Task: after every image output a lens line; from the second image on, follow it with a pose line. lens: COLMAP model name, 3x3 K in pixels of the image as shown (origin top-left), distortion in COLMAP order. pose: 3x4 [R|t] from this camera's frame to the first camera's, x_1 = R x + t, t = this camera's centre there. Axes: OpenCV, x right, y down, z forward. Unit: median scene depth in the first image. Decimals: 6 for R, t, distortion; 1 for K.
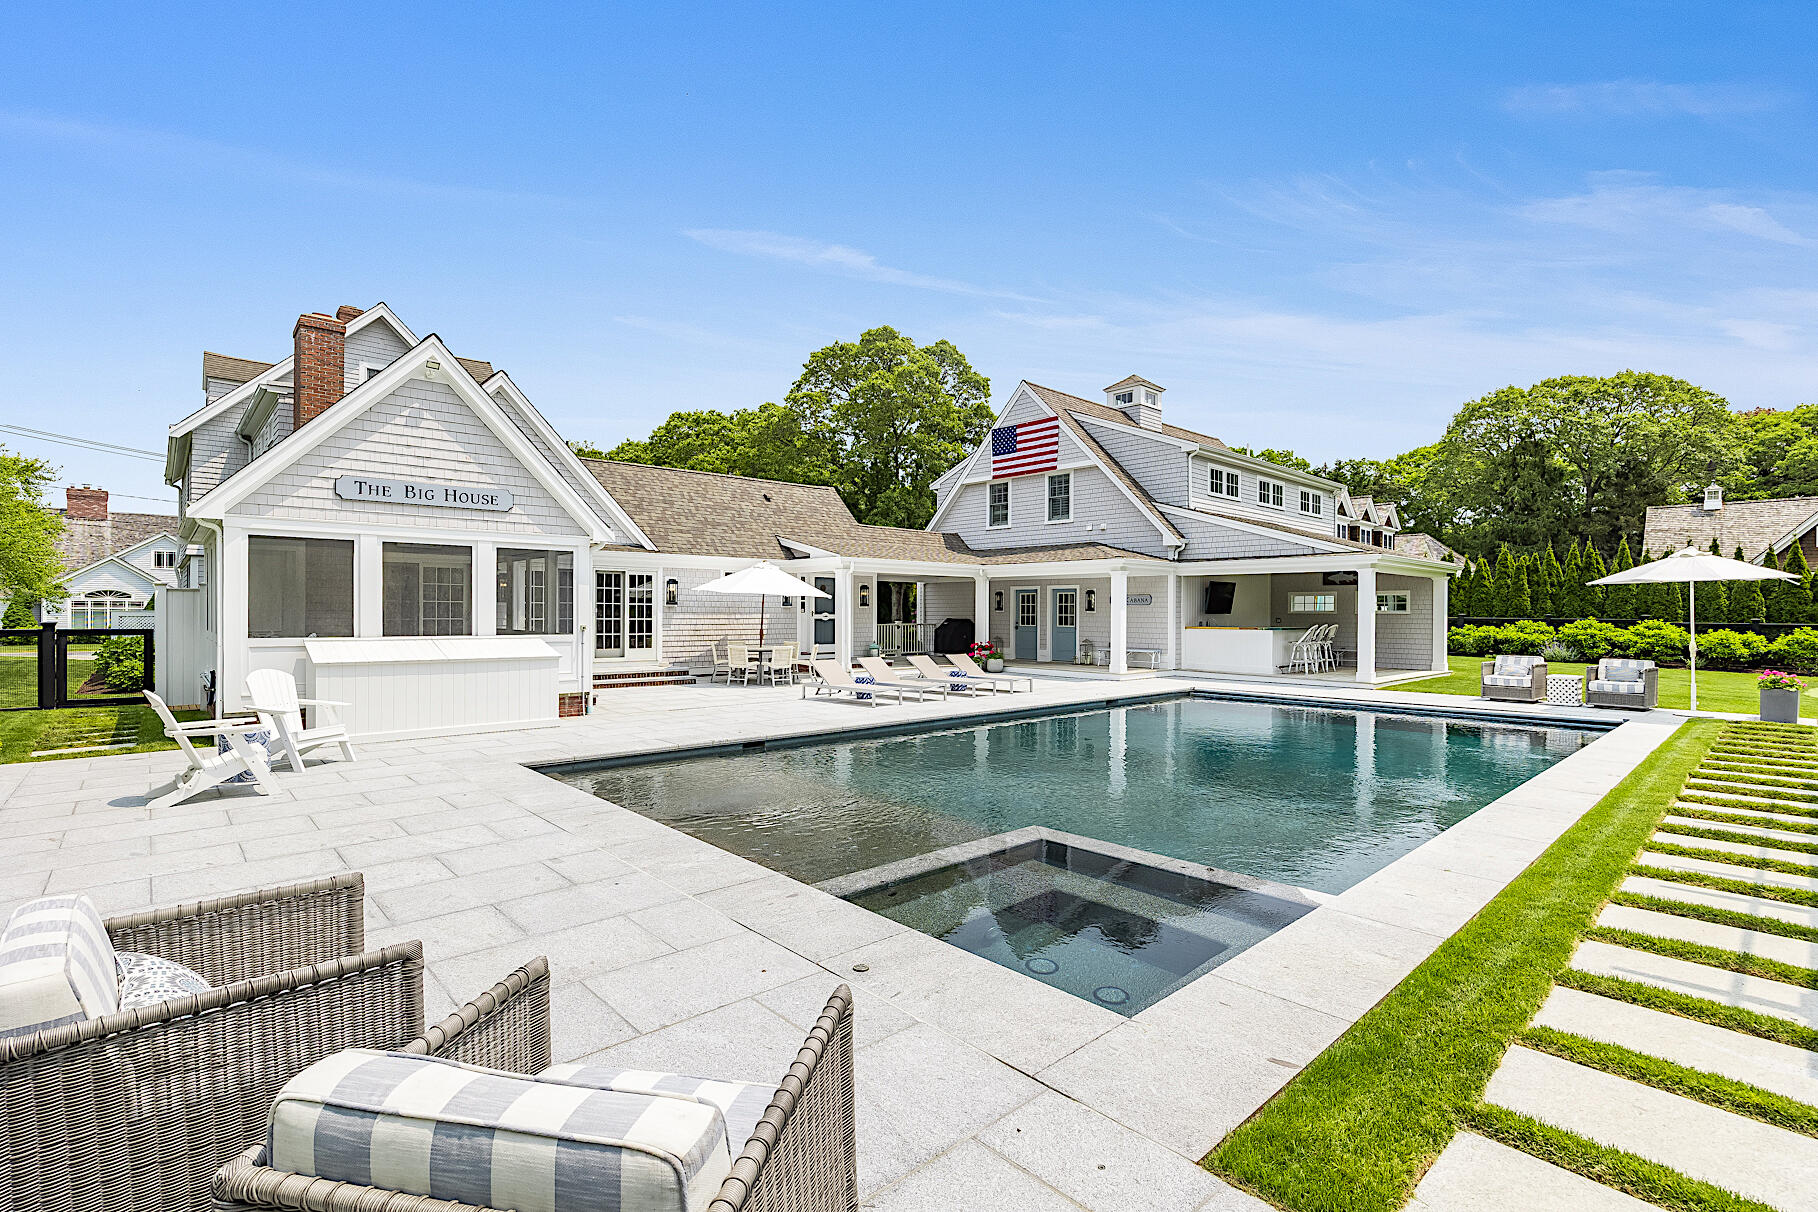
lens RADIAL K [[842.9, 0, 915.8], [0, 842.9, 620.4], [0, 0, 1]] dist [-0.018086, -0.001035]
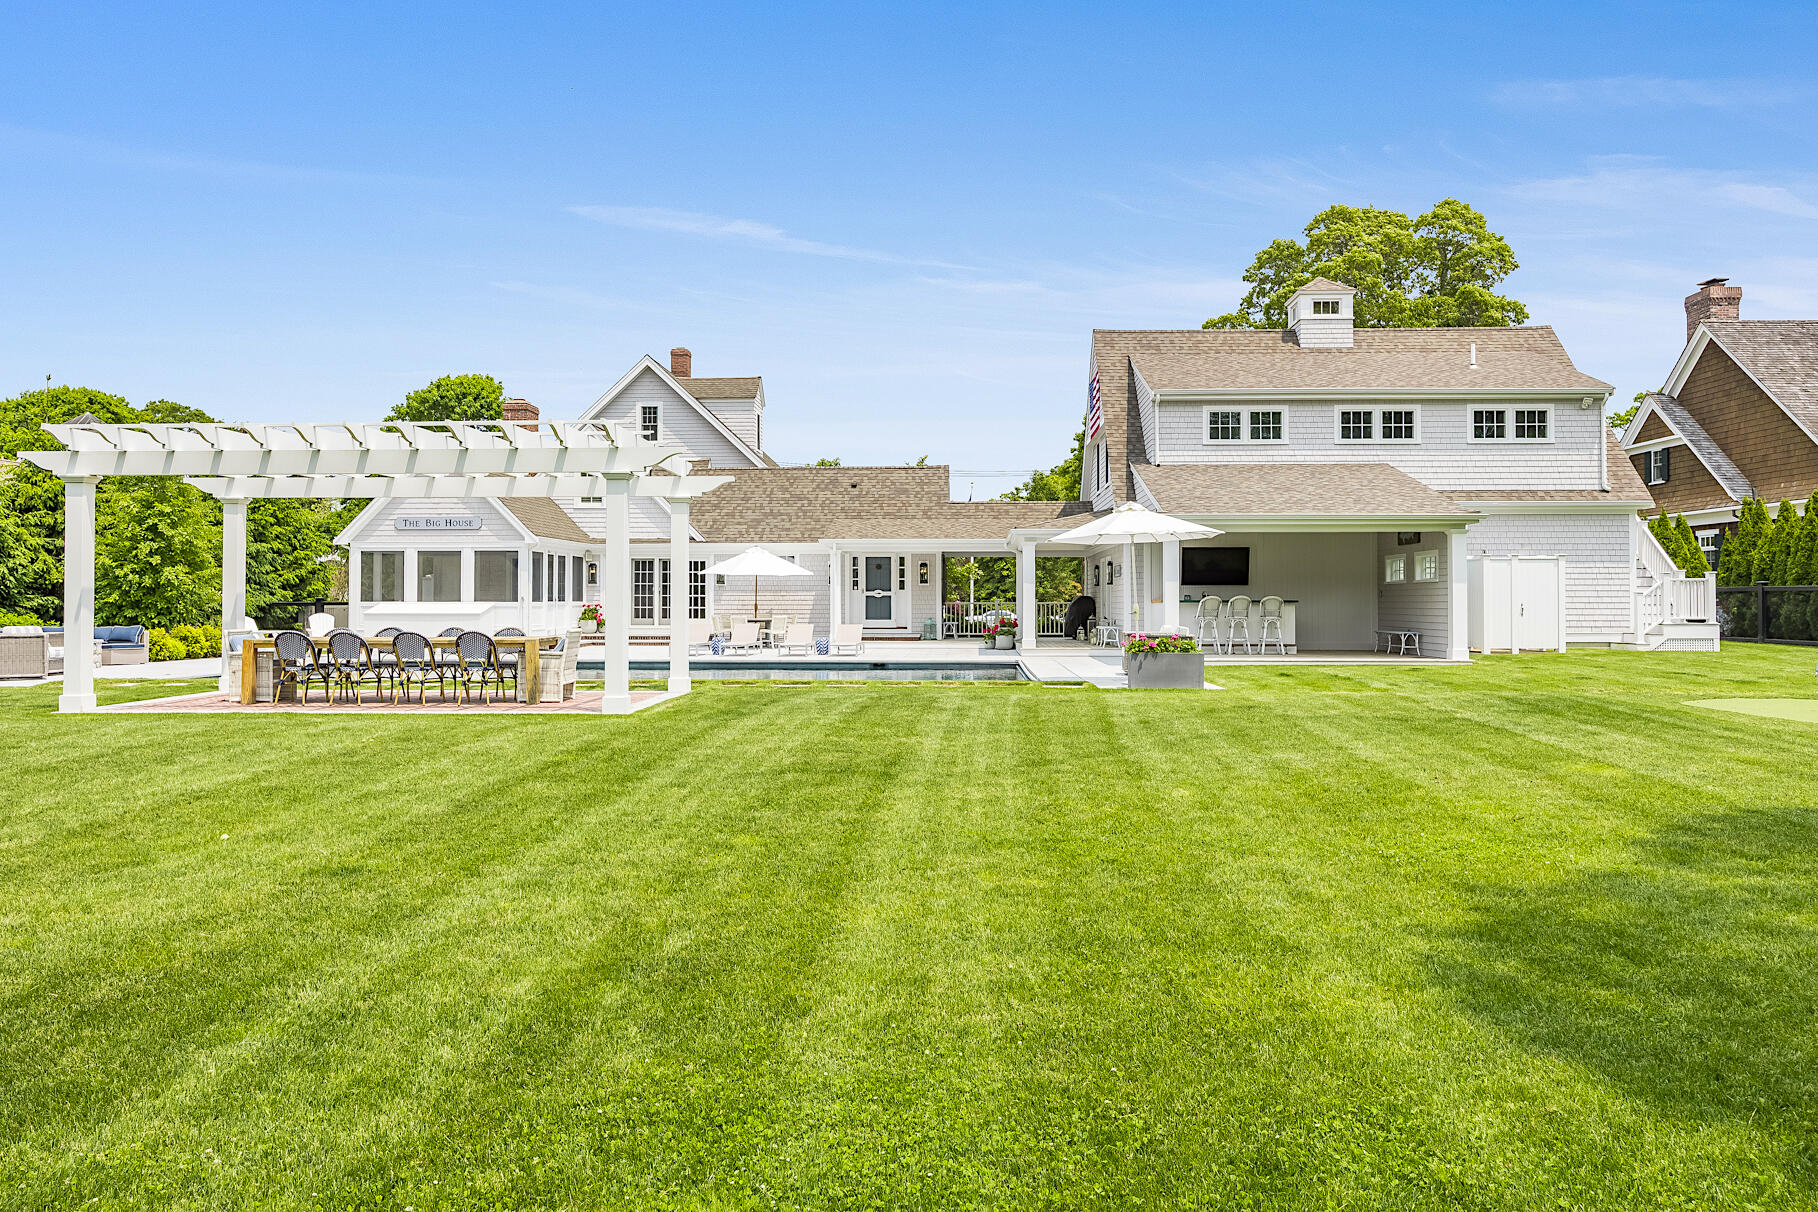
lens RADIAL K [[1297.2, 0, 926.9], [0, 1297.2, 580.6], [0, 0, 1]] dist [0.006811, 0.001410]
pose [[0.720472, -0.021327, -0.693156, 1.008029], [0.000010, 0.999527, -0.030742, 0.027832], [0.693484, 0.022141, 0.720132, -0.131182]]
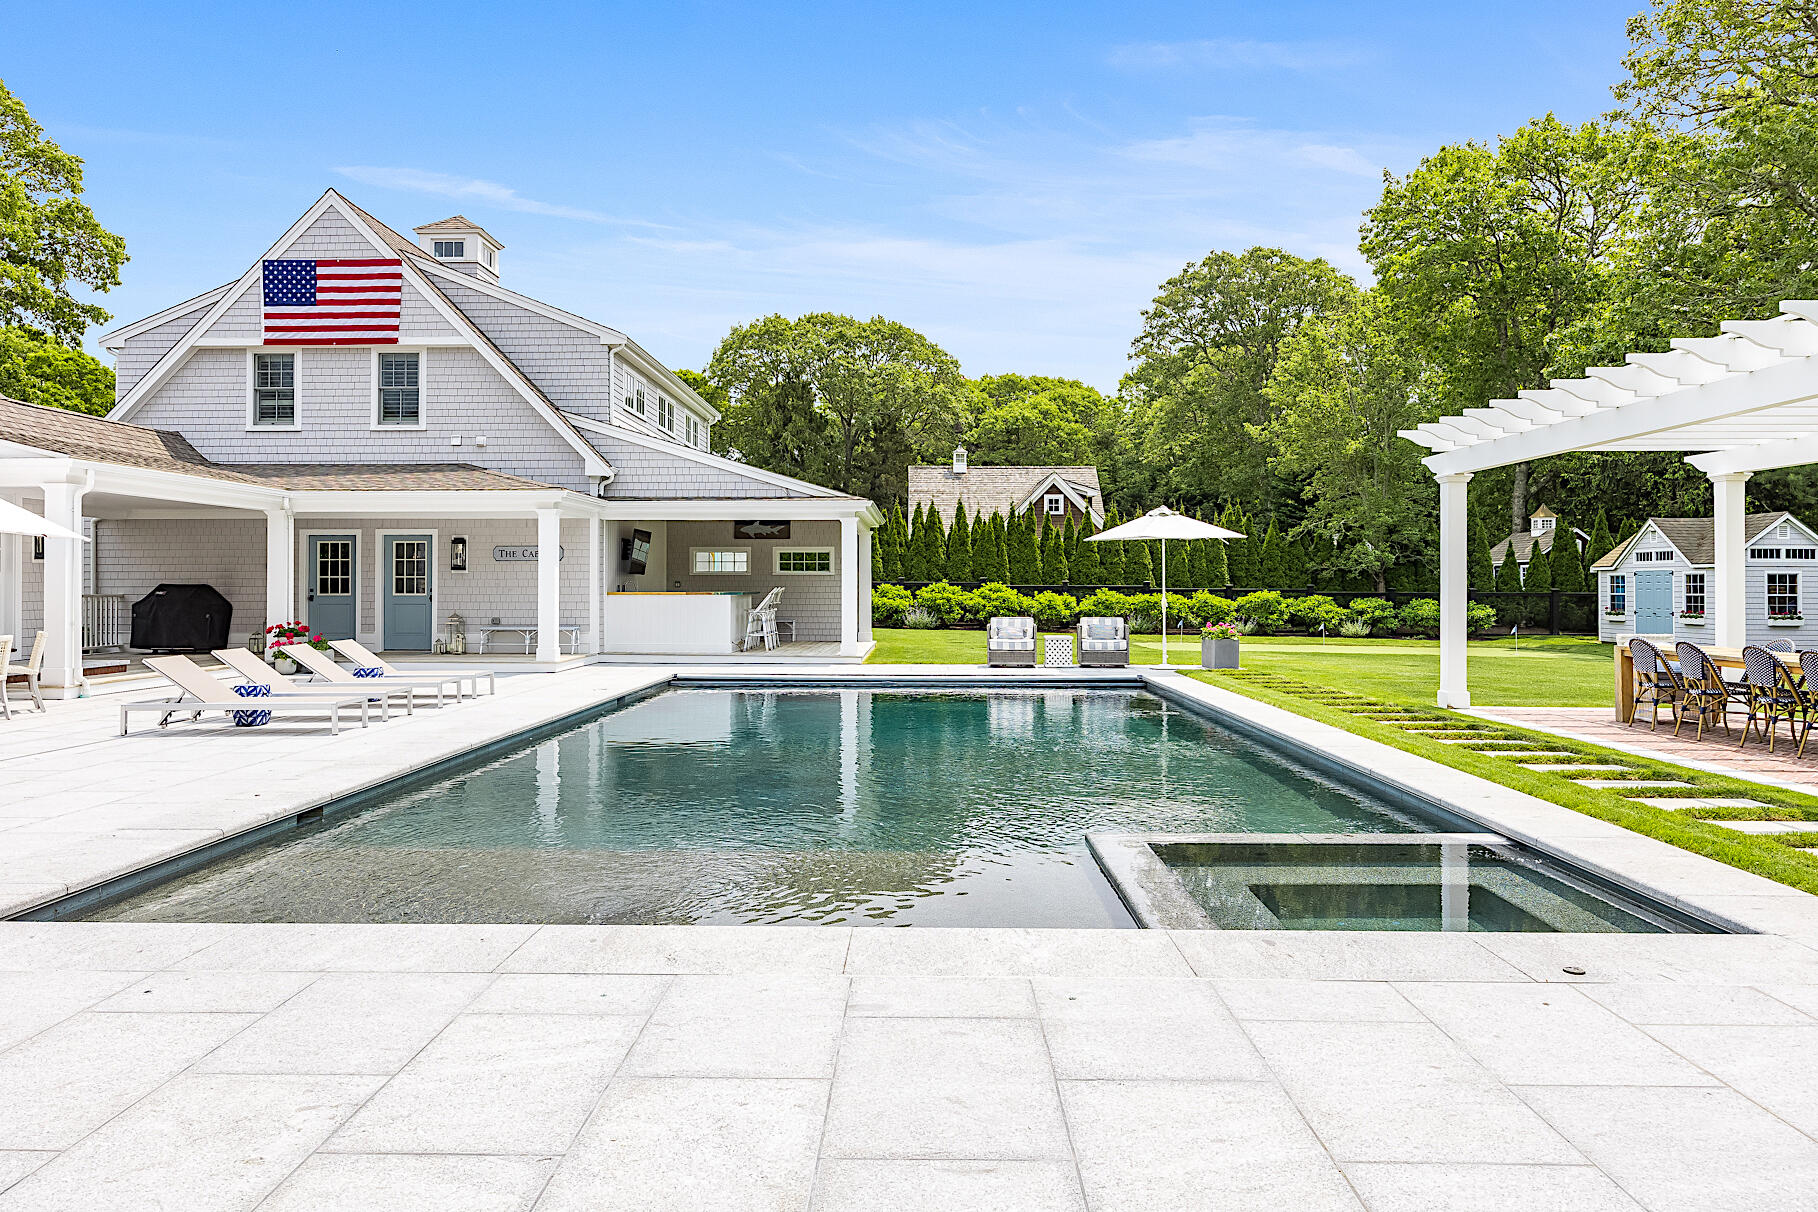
lens RADIAL K [[1205.9, 0, 906.5], [0, 1205.9, 590.3], [0, 0, 1]] dist [-0.005493, -0.003097]
pose [[0.692419, -0.008111, 0.721450, -0.222282], [0.010896, 0.999940, 0.000784, 0.007337], [-0.721413, 0.007318, 0.692466, 0.110960]]
